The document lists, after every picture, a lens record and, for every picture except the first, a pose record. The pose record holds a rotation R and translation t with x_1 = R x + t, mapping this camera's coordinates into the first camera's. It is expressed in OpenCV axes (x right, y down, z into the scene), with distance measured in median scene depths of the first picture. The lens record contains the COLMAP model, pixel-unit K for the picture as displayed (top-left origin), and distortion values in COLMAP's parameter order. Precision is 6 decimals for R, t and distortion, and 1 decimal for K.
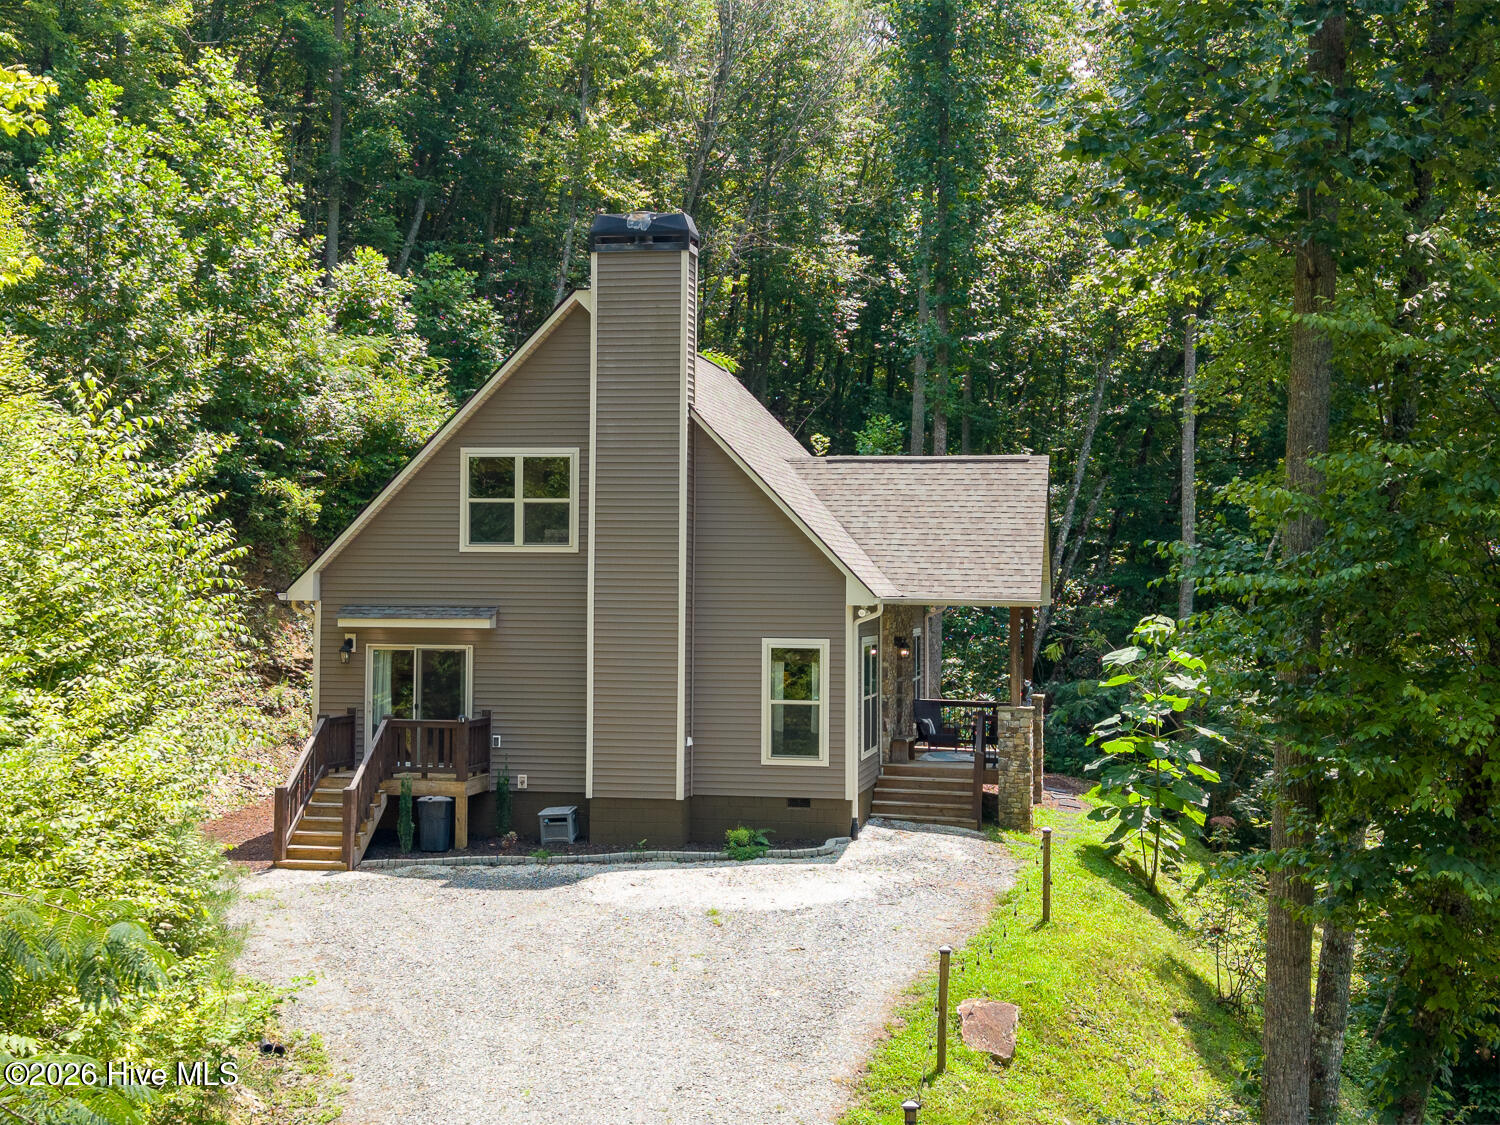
lens RADIAL K [[2013.3, 0, 749.4], [0, 2013.3, 555.8], [0, 0, 1]] dist [0.160167, 0.000000]
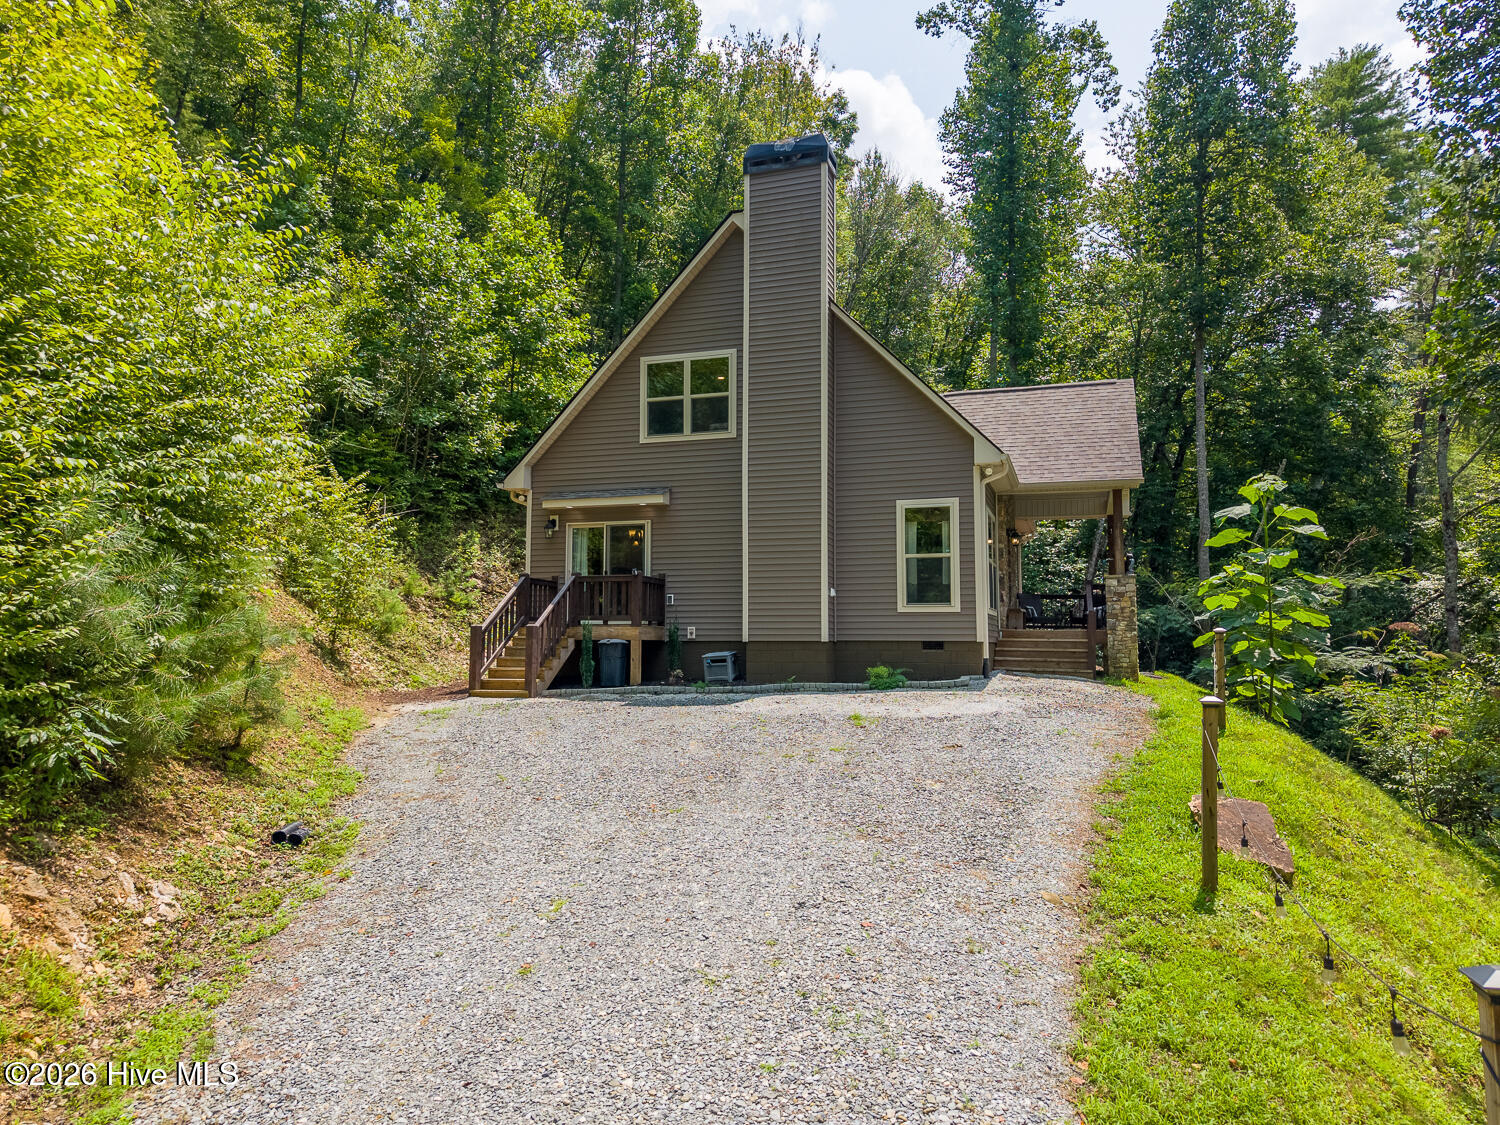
lens RADIAL K [[1008.3, 0, 745.3], [0, 1008.3, 558.6], [0, 0, 1]] dist [0.070581, -0.005555]
pose [[0.991839, -0.016418, -0.126434, -0.006596], [0.007558, 0.997502, -0.070235, 0.111548], [0.127271, 0.068706, 0.989485, 0.428634]]
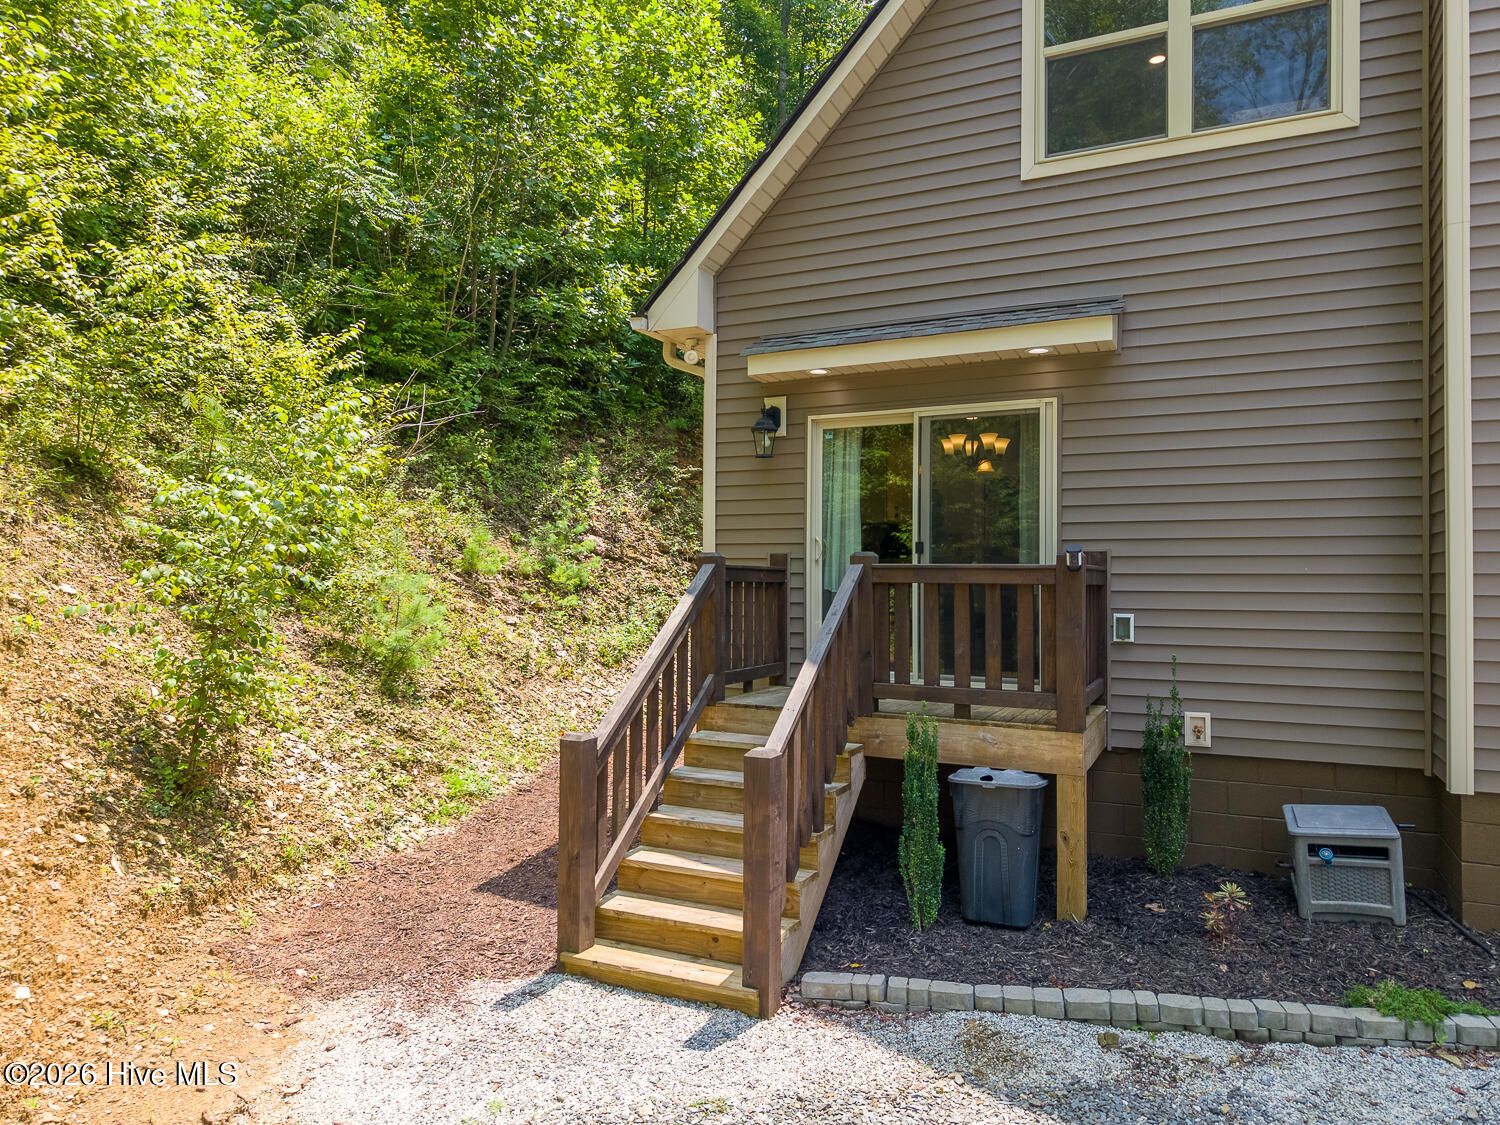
lens RADIAL K [[1012.5, 0, 741.3], [0, 1012.5, 564.8], [0, 0, 1]] dist [0.039869, -0.031060]
pose [[0.968069, -0.007862, -0.250560, -0.150668], [0.008374, 0.999964, 0.000976, 0.079785], [0.250543, -0.003043, 0.968101, 0.795525]]
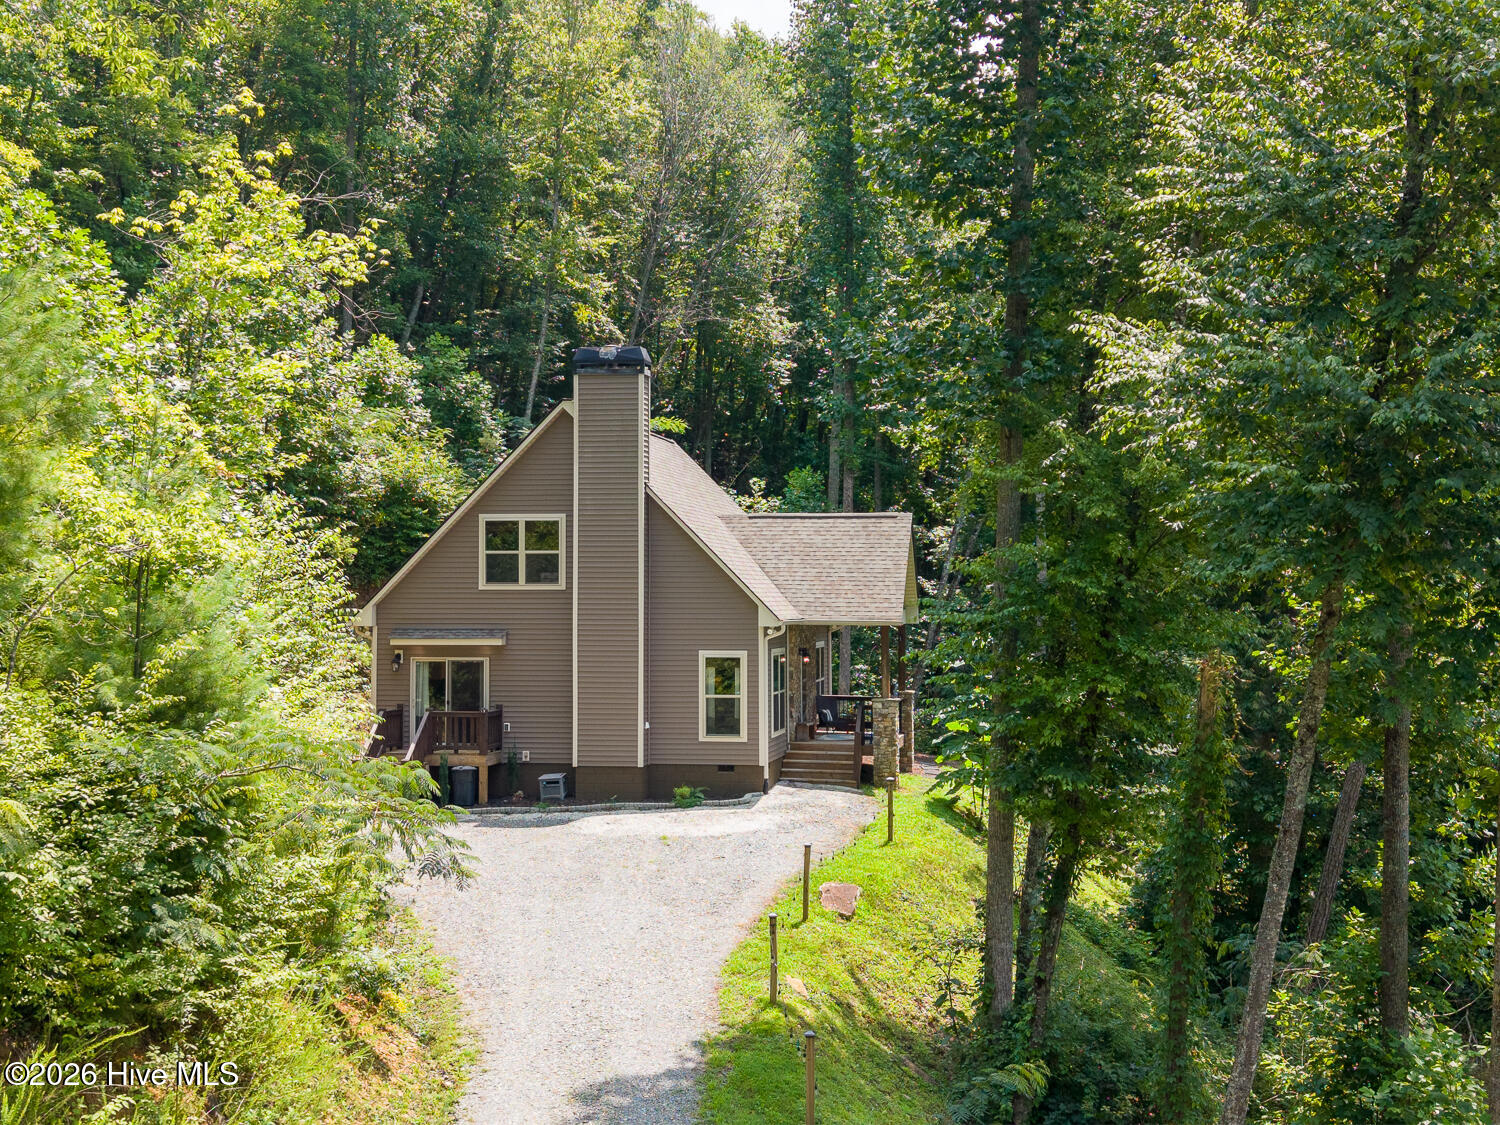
lens RADIAL K [[2009.6, 0, 752.9], [0, 2009.6, 564.0], [0, 0, 1]] dist [0.221426, 0.000000]
pose [[0.999713, -0.007658, 0.022703, 0.012484], [0.007685, 0.999970, -0.001087, -0.016905], [-0.022694, 0.001261, 0.999742, -0.387115]]
